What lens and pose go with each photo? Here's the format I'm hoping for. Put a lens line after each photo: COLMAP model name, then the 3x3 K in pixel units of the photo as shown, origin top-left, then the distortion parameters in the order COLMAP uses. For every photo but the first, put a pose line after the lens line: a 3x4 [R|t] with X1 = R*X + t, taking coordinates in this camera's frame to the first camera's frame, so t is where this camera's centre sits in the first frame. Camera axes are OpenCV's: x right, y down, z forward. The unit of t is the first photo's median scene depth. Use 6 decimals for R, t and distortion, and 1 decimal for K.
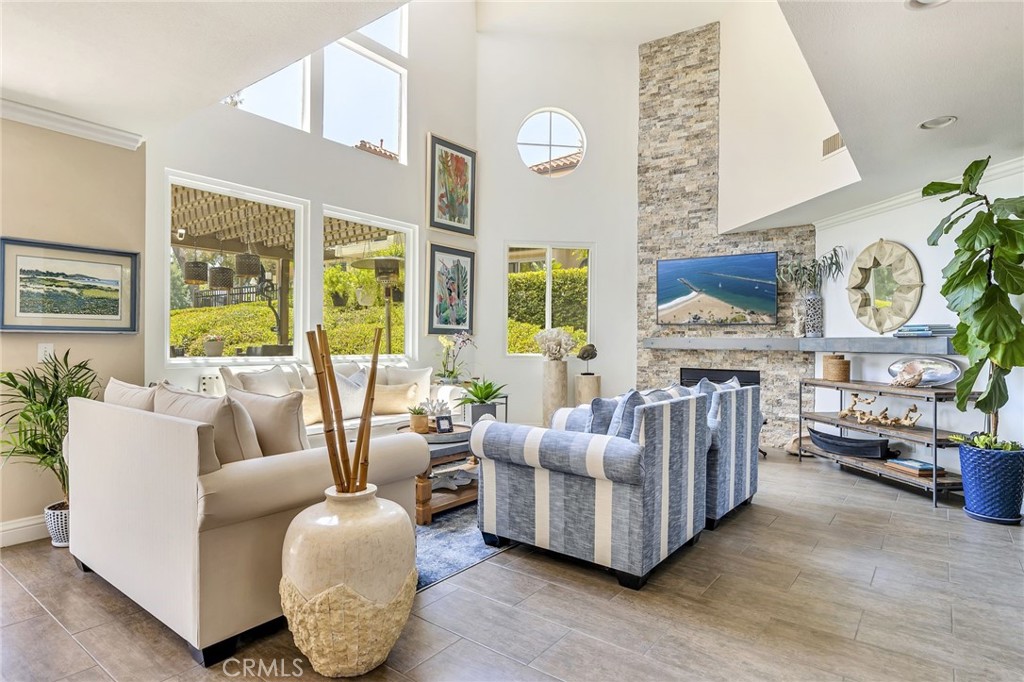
lens RADIAL K [[560.2, 0, 510.3], [0, 560.2, 343.2], [0, 0, 1]] dist [-0.000465, 0.000024]
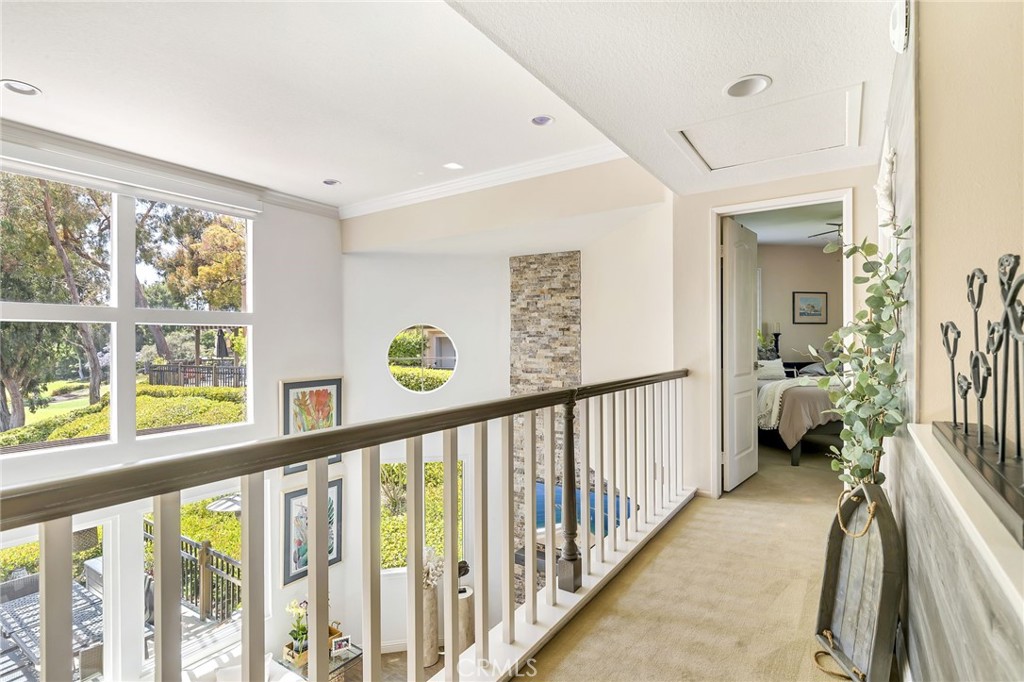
lens RADIAL K [[495.4, 0, 514.5], [0, 495.4, 341.4], [0, 0, 1]] dist [0.000137, -0.000029]
pose [[0.998205, -0.014731, 0.058052, 0.194254], [0.014480, 0.999884, 0.004749, -0.404013], [-0.058116, -0.003900, 0.998302, 0.104475]]
